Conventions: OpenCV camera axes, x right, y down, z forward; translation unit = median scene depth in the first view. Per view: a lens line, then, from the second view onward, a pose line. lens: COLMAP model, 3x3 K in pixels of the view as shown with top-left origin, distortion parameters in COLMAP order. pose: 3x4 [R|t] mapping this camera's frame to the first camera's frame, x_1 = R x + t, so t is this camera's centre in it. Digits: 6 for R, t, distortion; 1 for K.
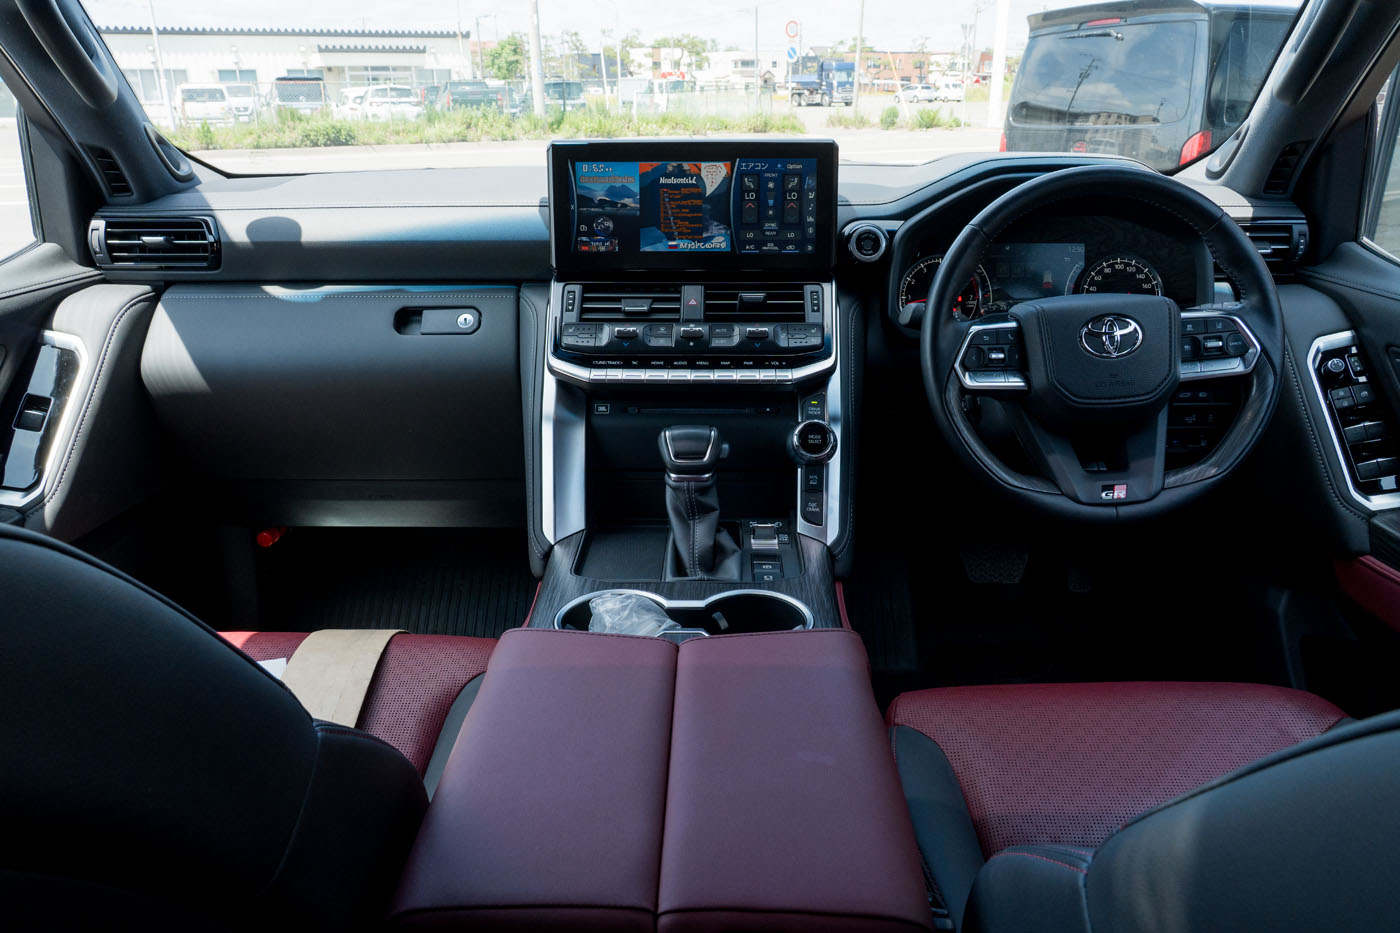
lens RADIAL K [[946.5, 0, 740.6], [0, 946.5, 427.8], [0, 0, 1]] dist [-0.025594, 0.007707]
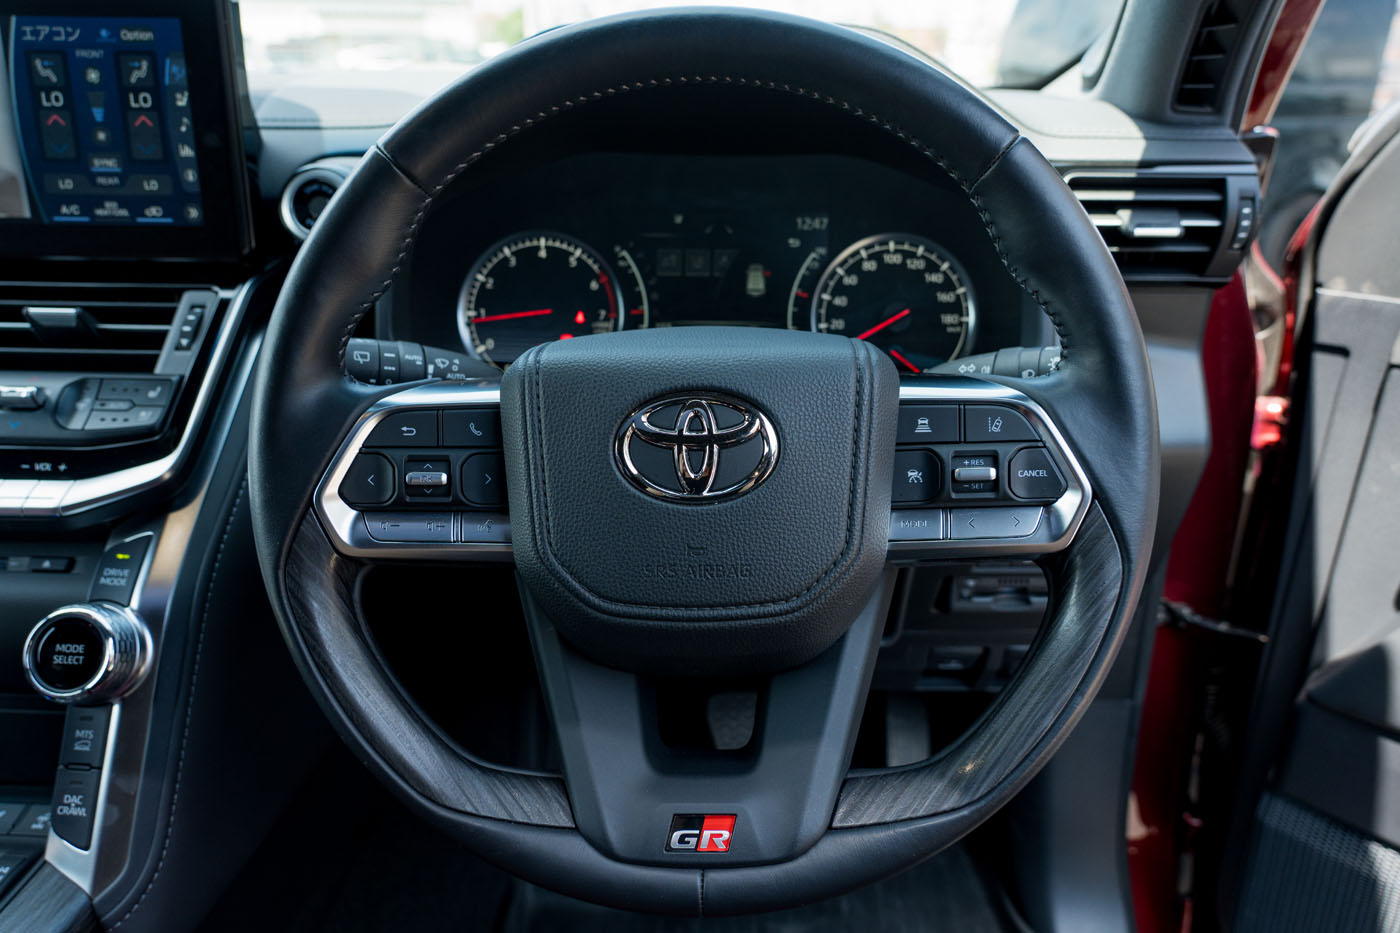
lens RADIAL K [[946.5, 0, 699.6], [0, 946.5, 468.1], [0, 0, 1]] dist [-0.025594, 0.007707]
pose [[0.999421, 0.023699, -0.024427, 0.378681], [-0.021887, 0.997166, 0.071974, -0.111353], [0.026063, -0.071398, 0.997107, 0.575876]]
